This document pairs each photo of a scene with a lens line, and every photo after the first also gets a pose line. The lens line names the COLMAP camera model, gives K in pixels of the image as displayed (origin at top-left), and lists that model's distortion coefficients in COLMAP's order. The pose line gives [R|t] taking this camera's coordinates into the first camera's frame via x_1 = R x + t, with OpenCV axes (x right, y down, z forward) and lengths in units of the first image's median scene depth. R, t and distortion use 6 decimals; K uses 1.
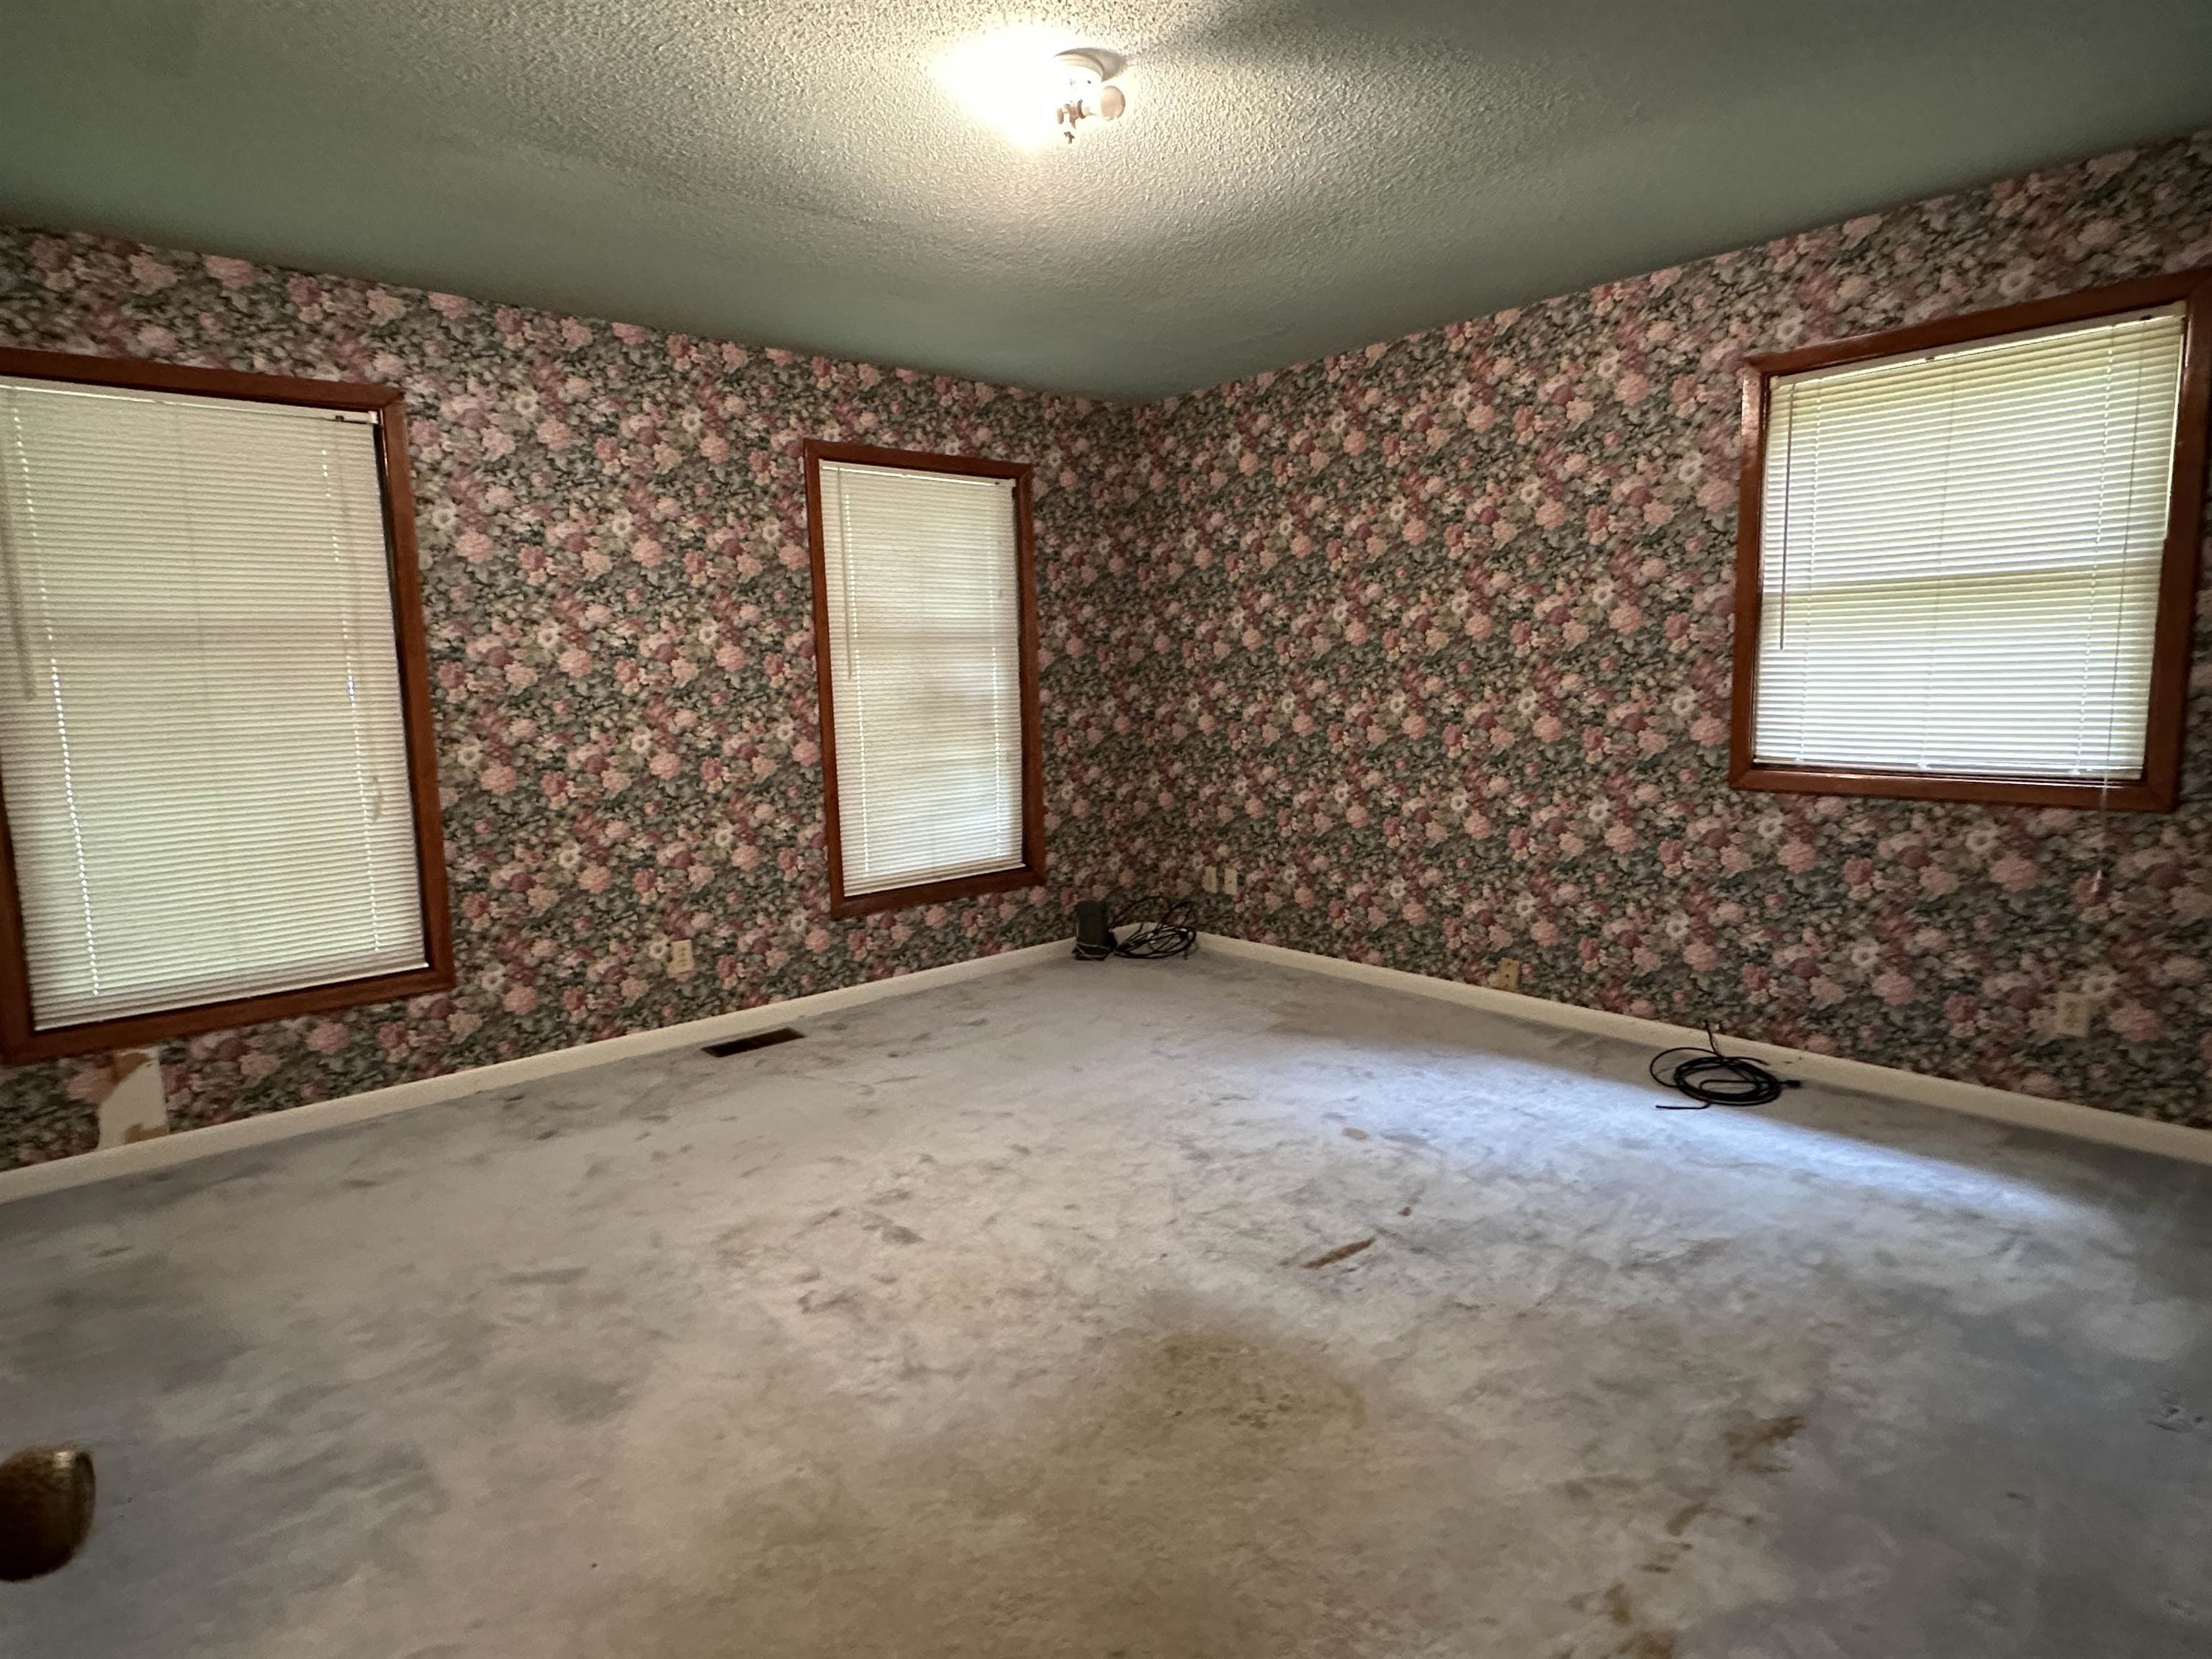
lens RADIAL K [[1214.2, 0, 1103.8], [0, 1214.2, 816.1], [0, 0, 1]] dist [-0.000457, 0.000831]
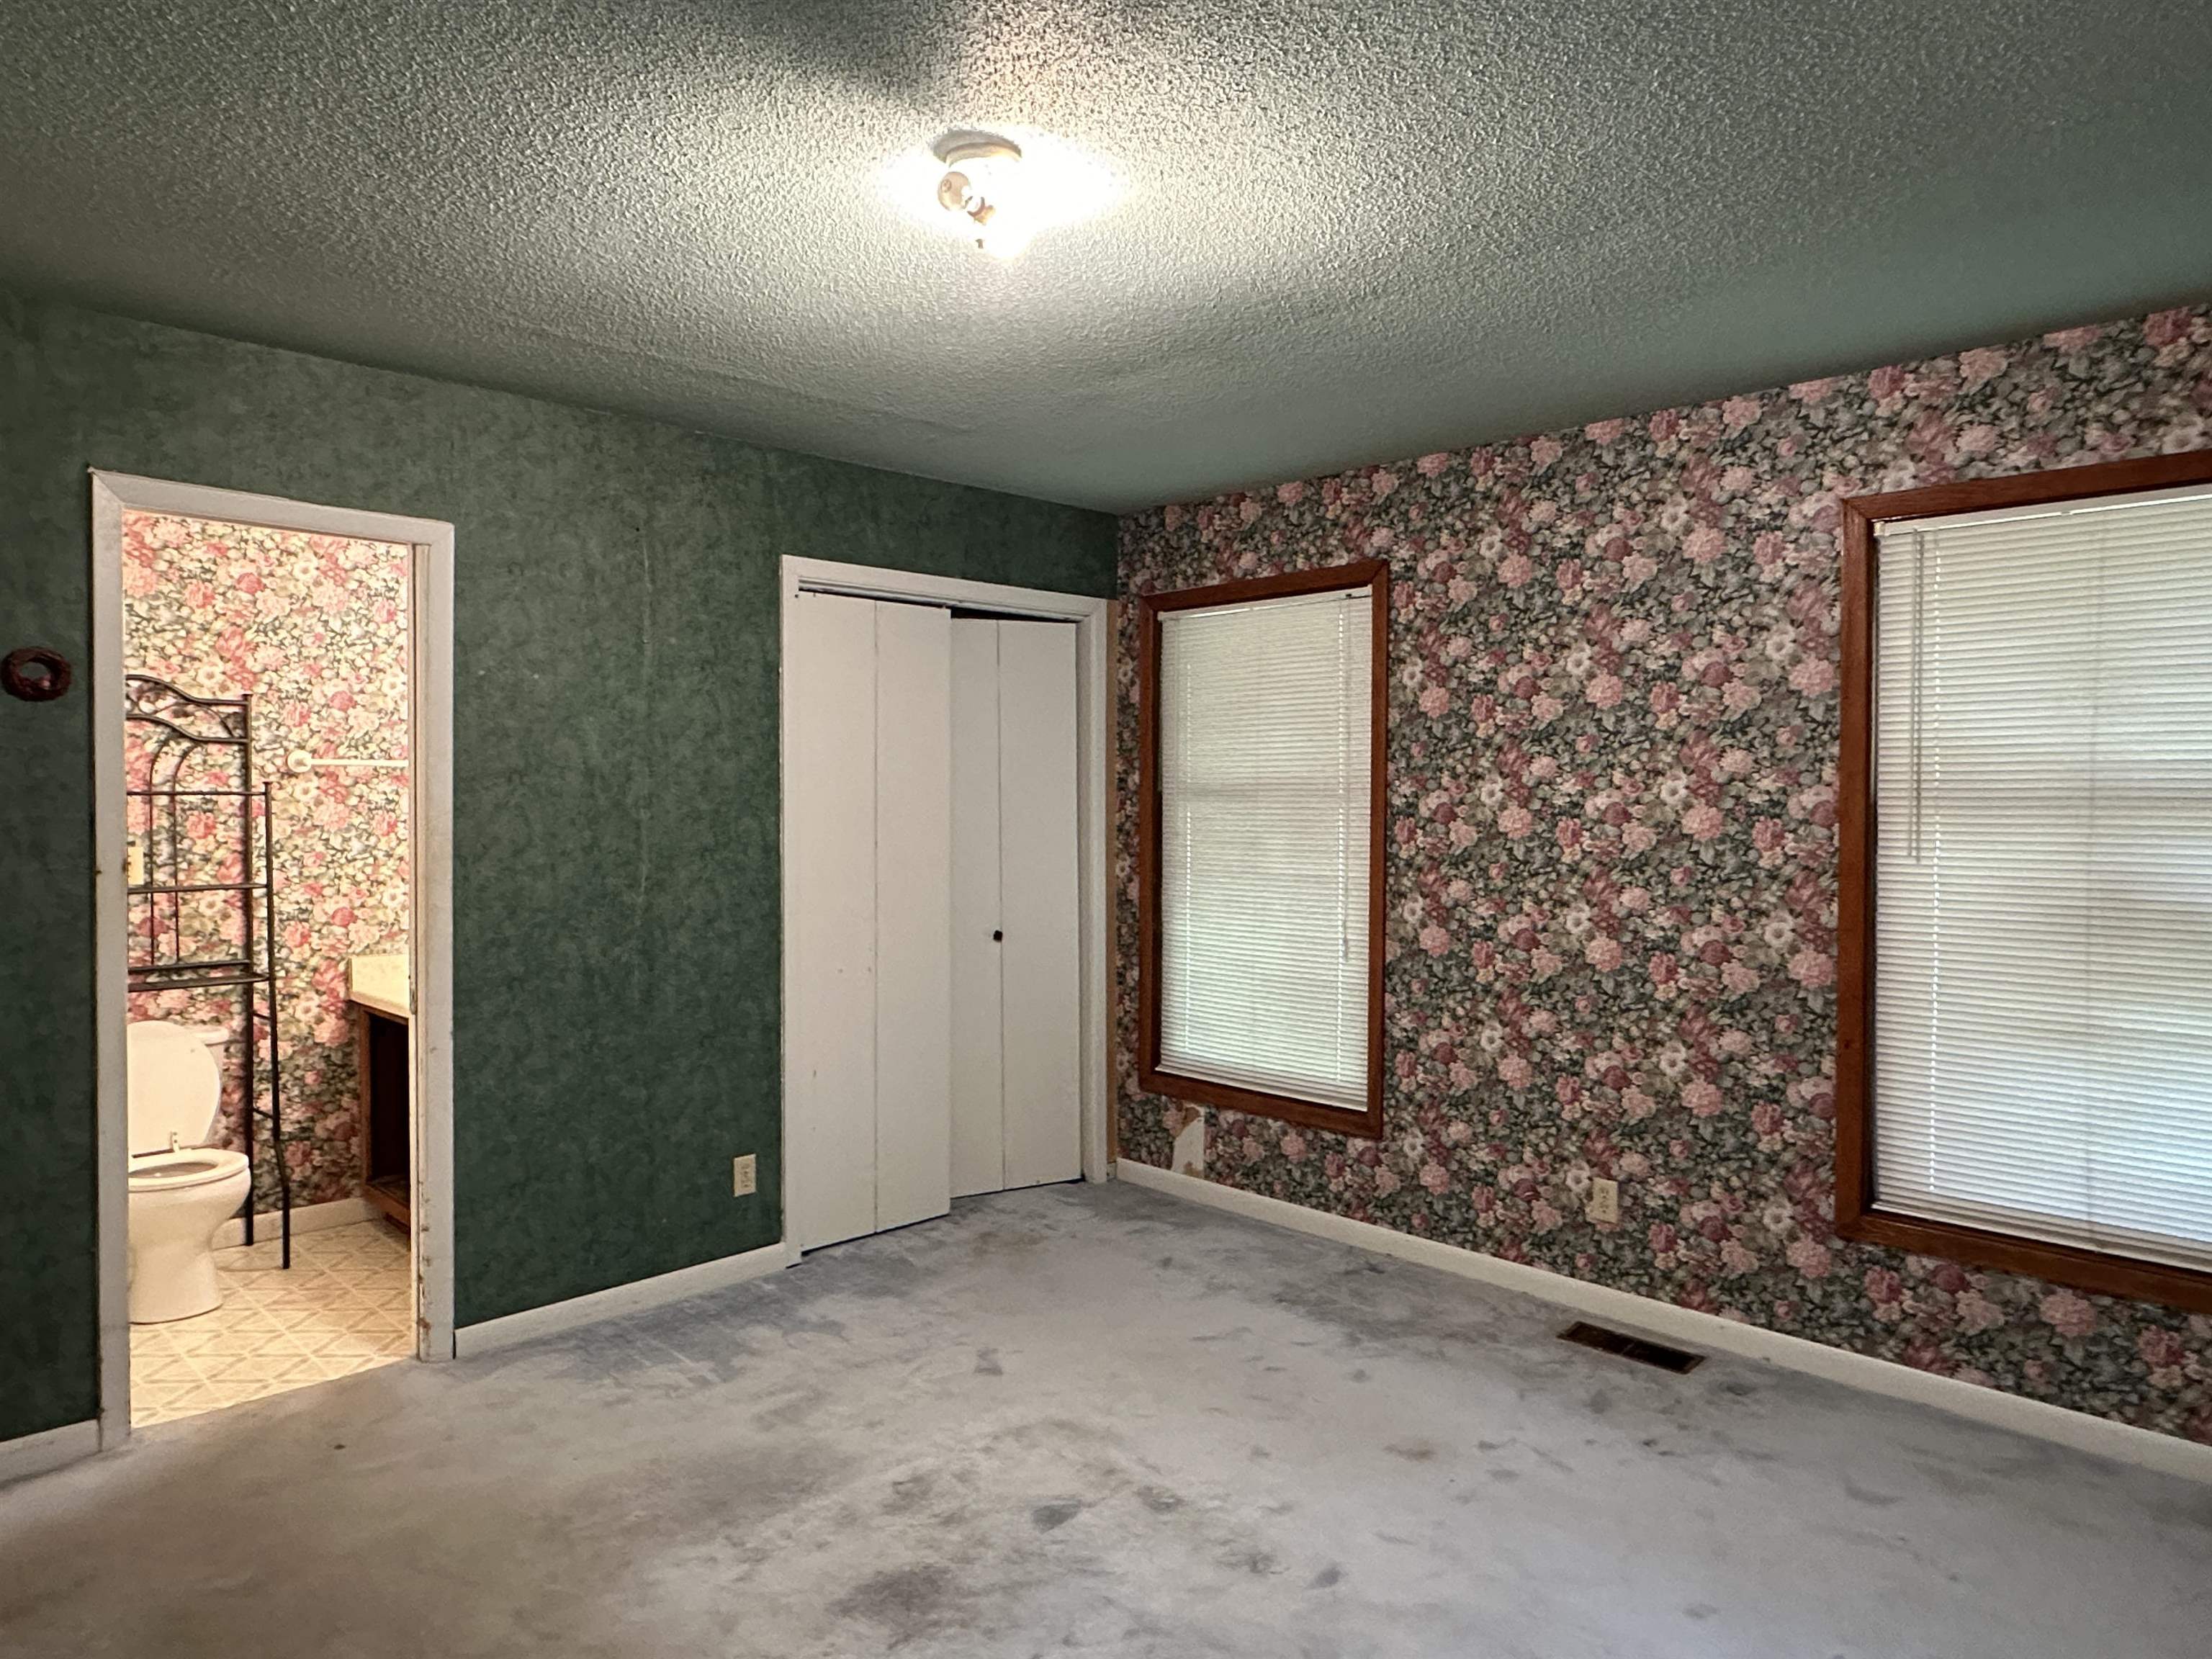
lens RADIAL K [[1402.3, 0, 1105.5], [0, 1402.3, 813.2], [0, 0, 1]] dist [-0.000116, -0.000562]
pose [[0.046887, 0.040864, -0.998064, 0.599644], [-0.125905, 0.991436, 0.034678, -0.138197], [0.990934, 0.124035, 0.051631, 0.689785]]
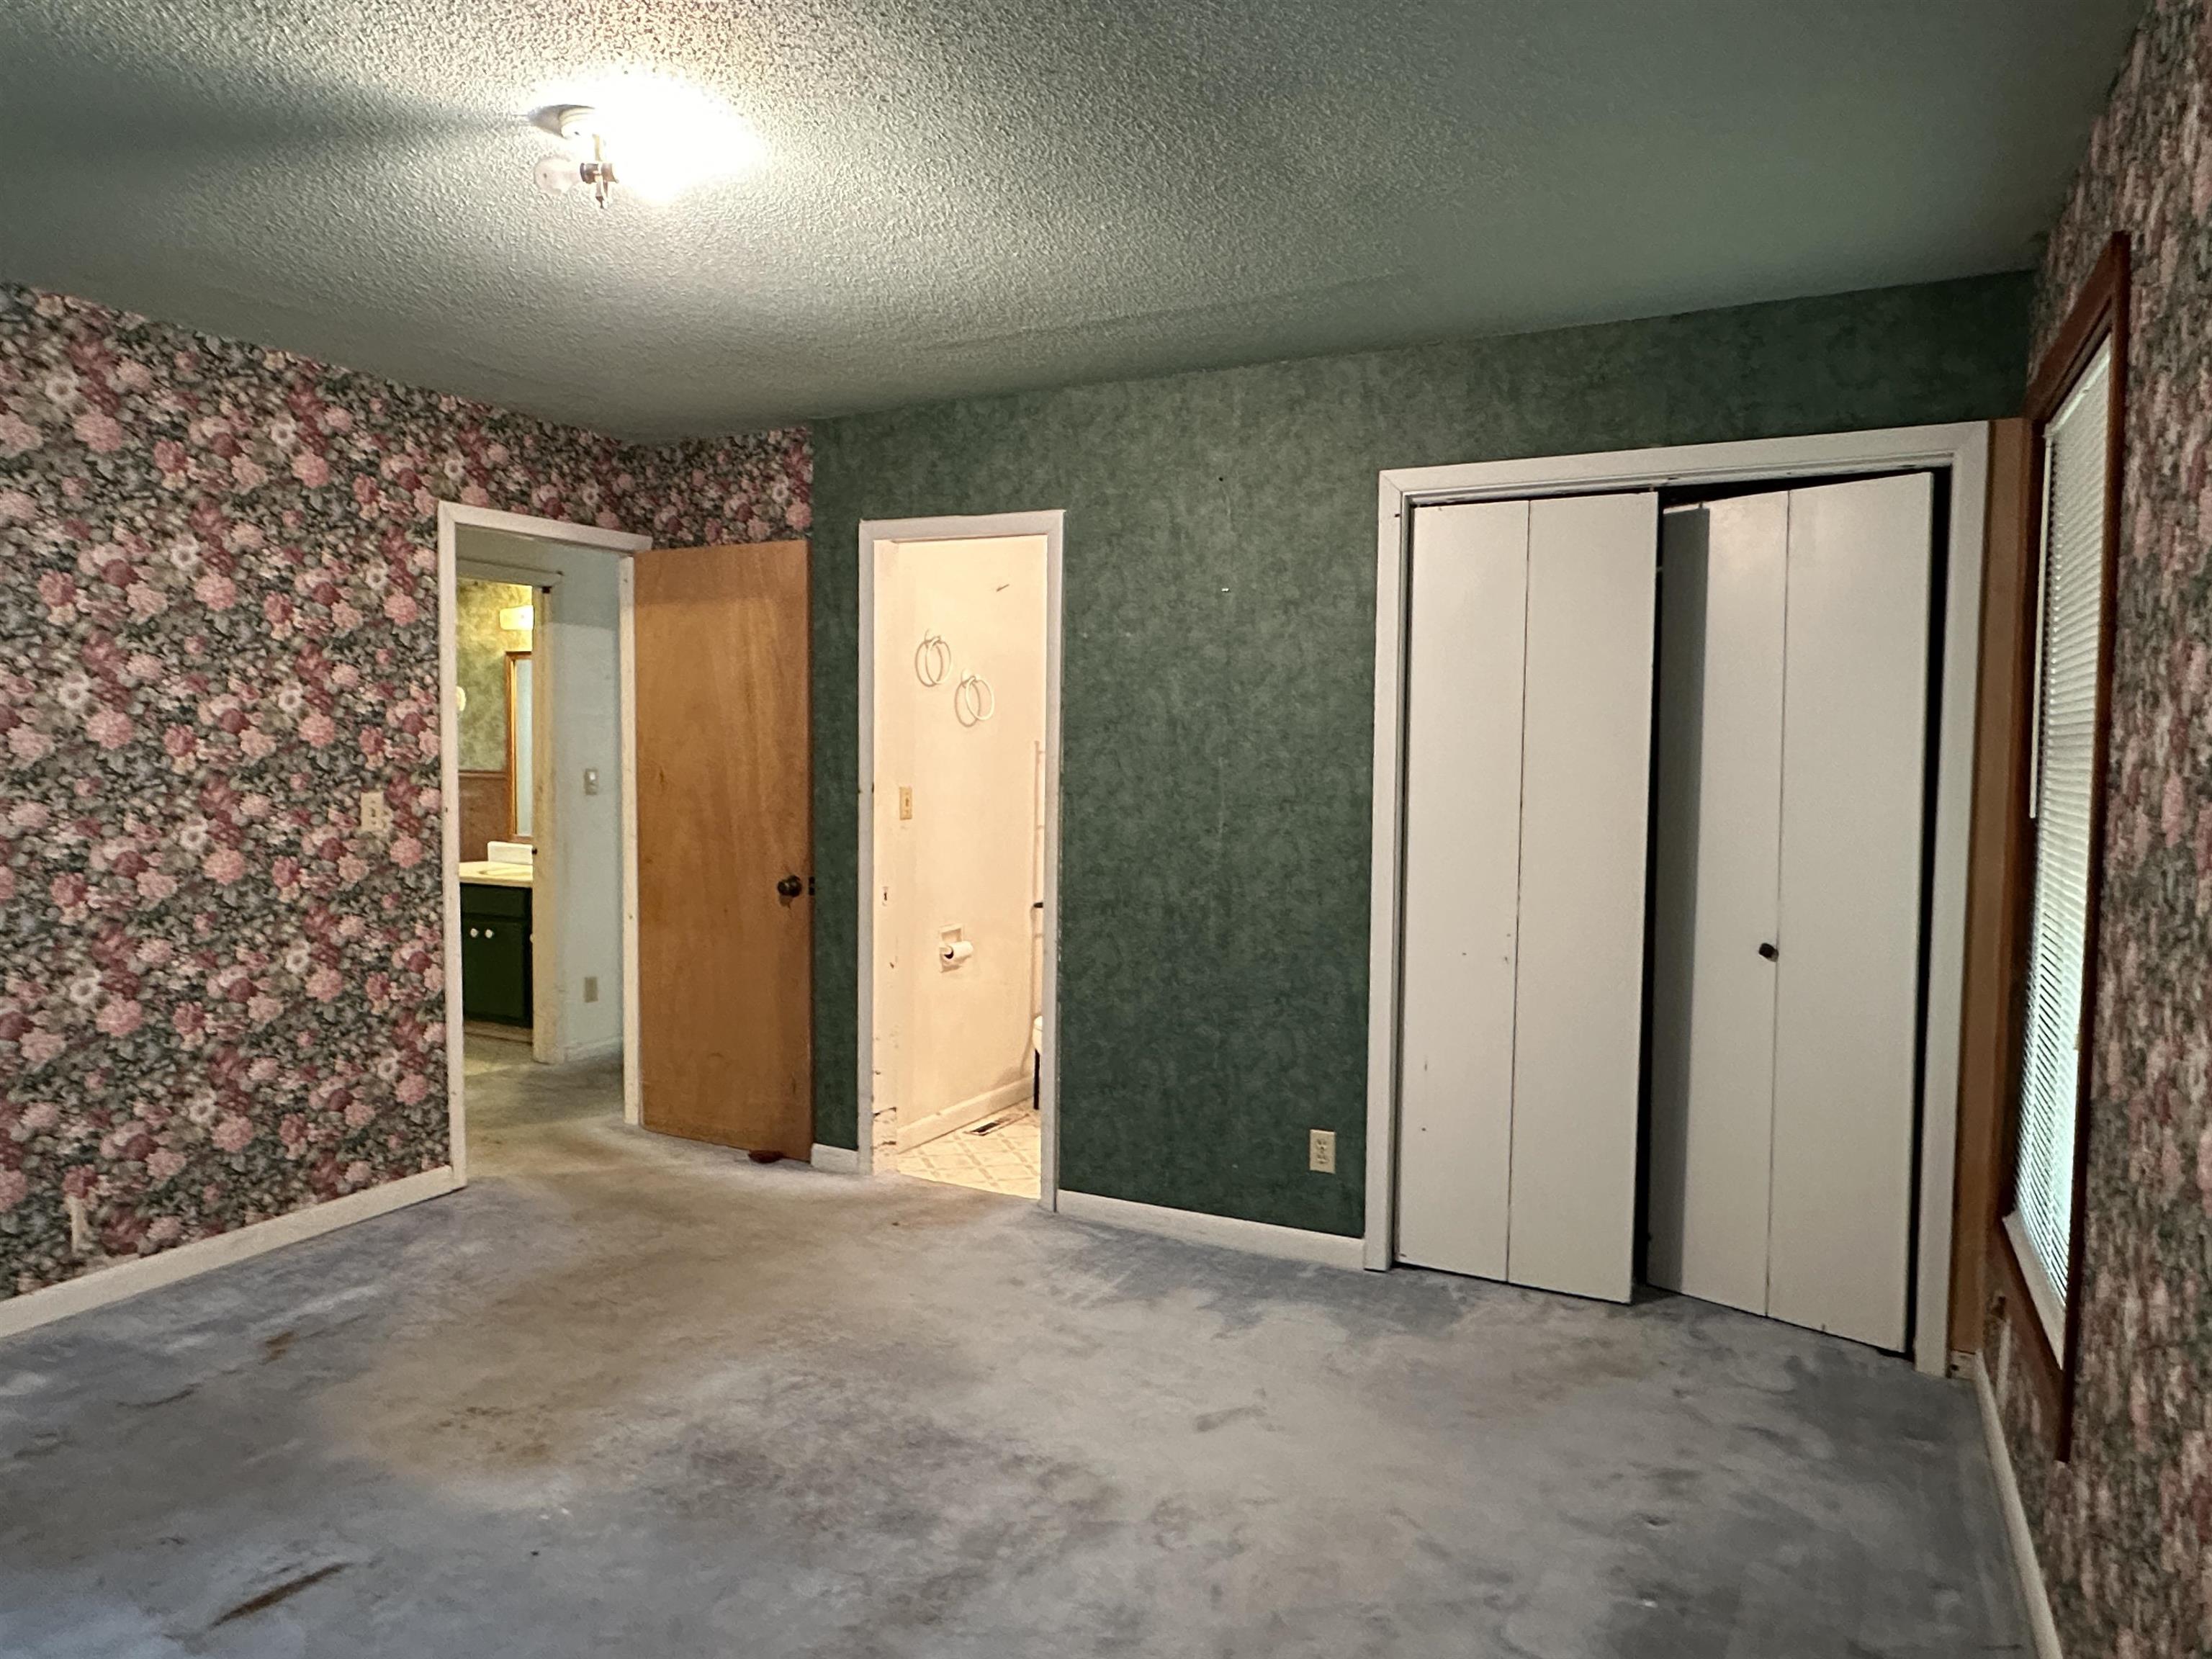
lens RADIAL K [[1377.1, 0, 1106.0], [0, 1377.1, 829.5], [0, 0, 1]] dist [-0.000095, -0.000325]
pose [[-0.933162, 0.032418, -0.357992, 0.003431], [-0.032922, 0.984031, 0.174926, -0.186119], [0.357946, 0.175020, -0.917193, 1.327807]]
